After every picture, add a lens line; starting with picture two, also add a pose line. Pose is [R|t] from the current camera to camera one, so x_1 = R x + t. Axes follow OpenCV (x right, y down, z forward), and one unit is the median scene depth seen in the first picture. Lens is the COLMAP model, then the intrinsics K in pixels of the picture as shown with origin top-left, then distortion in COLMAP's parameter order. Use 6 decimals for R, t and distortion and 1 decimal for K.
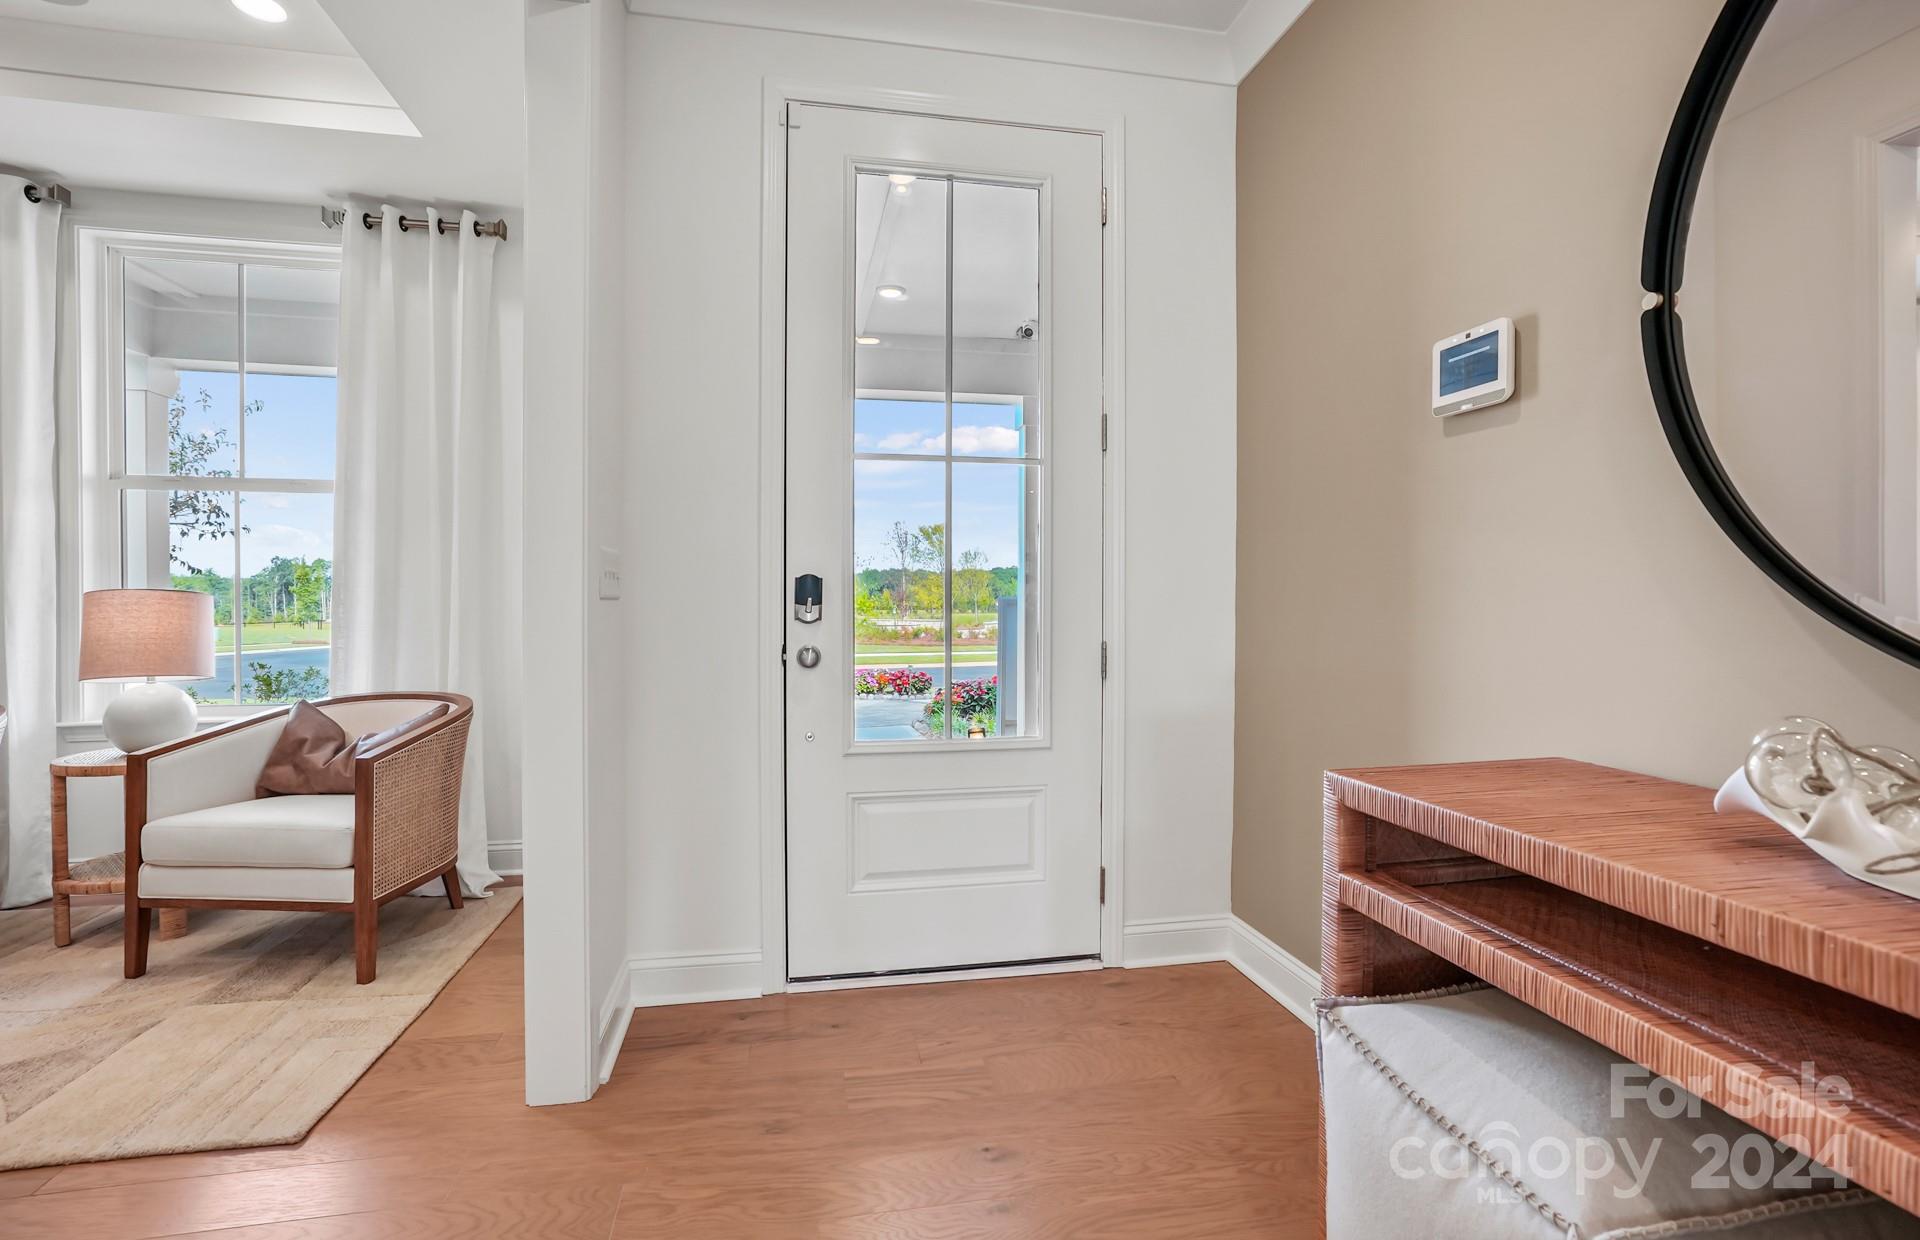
lens RADIAL K [[886.1, 0, 950.0], [0, 886.1, 611.0], [0, 0, 1]] dist [-0.034695, 0.017991]
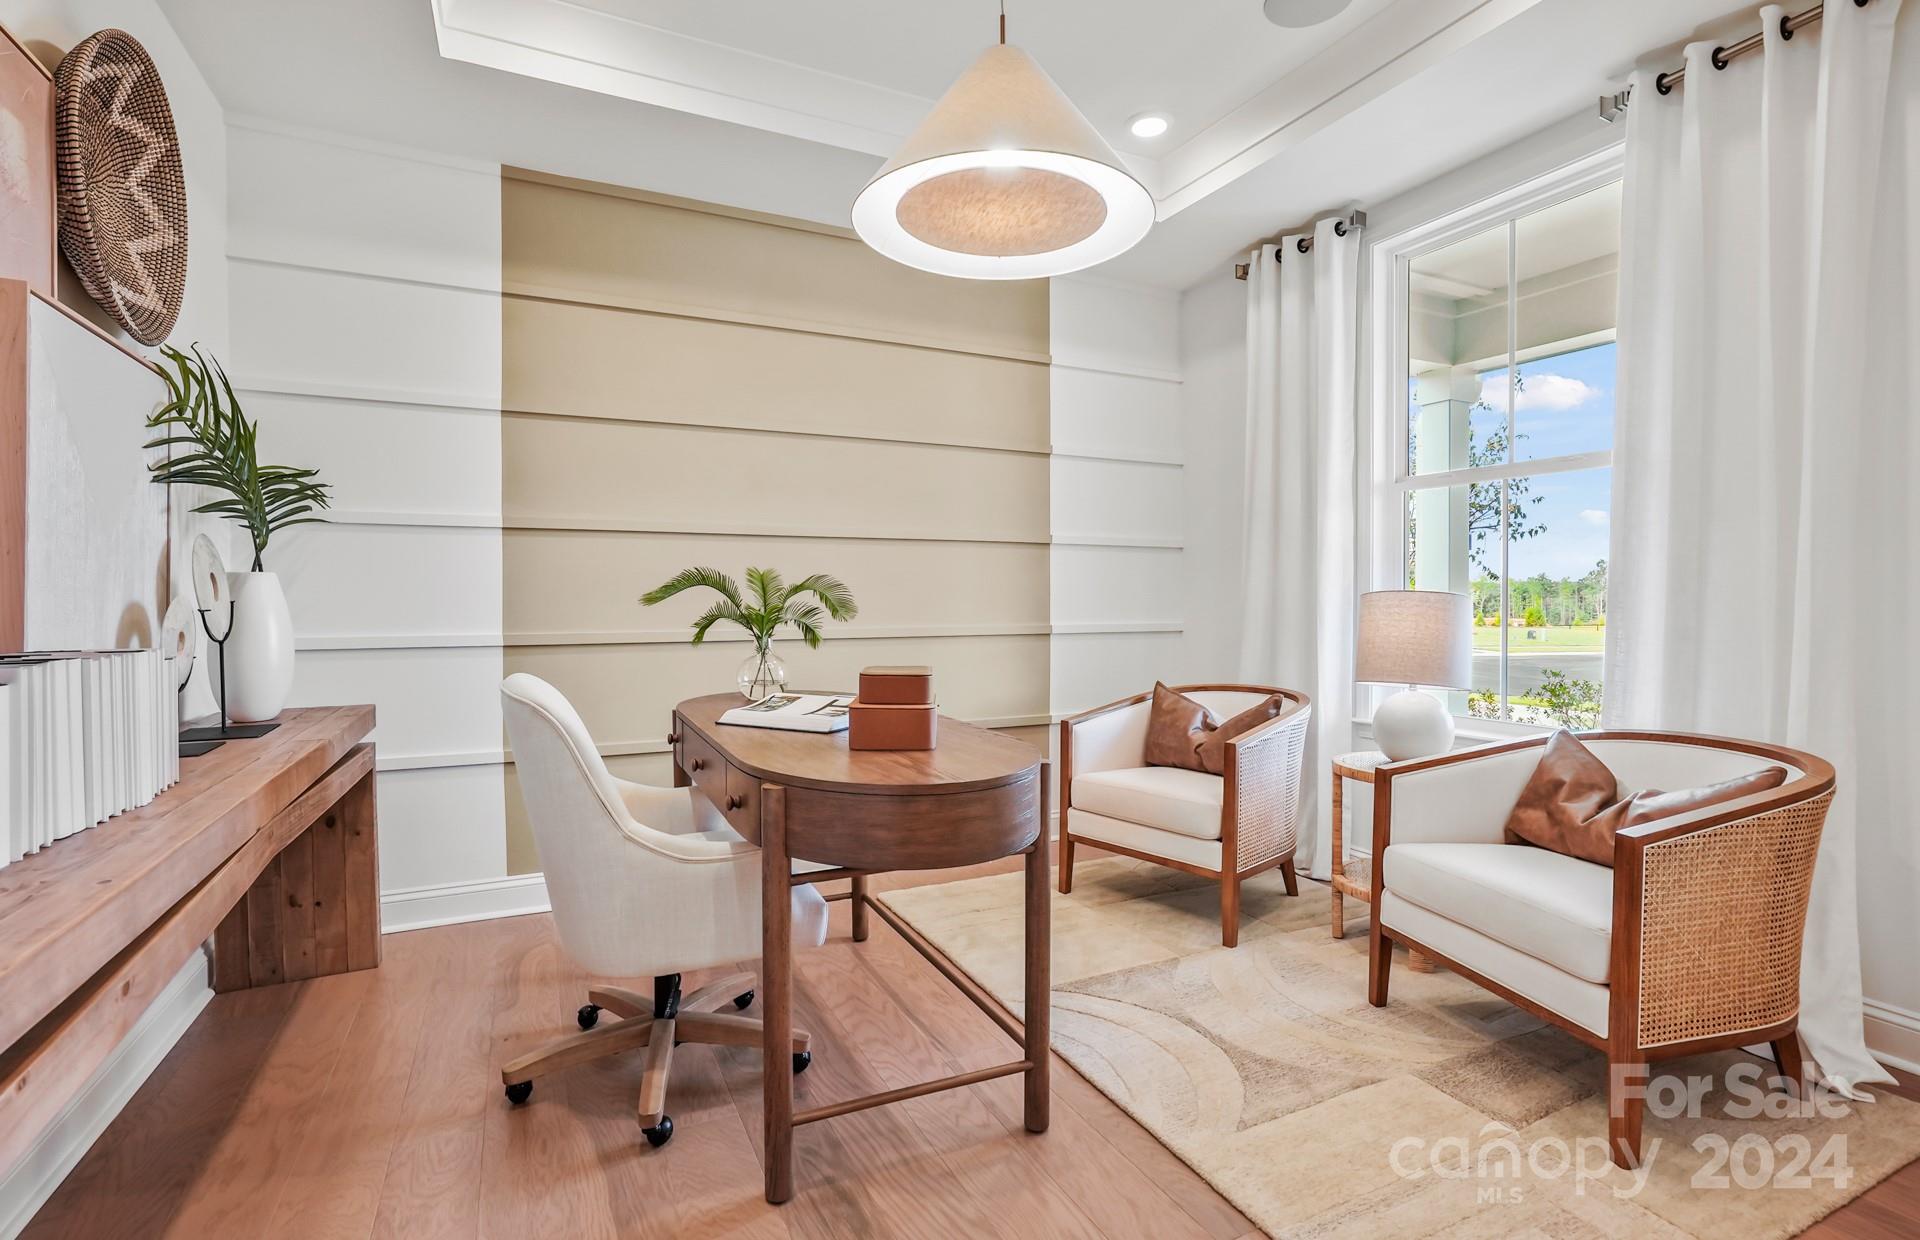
lens RADIAL K [[886.1, 0, 950.0], [0, 886.1, 611.0], [0, 0, 1]] dist [-0.034695, 0.017991]
pose [[0.269839, 0.008519, -0.962868, -0.138087], [-0.011853, 0.999914, 0.005526, -0.002303], [0.962833, 0.009922, 0.269916, 0.263465]]
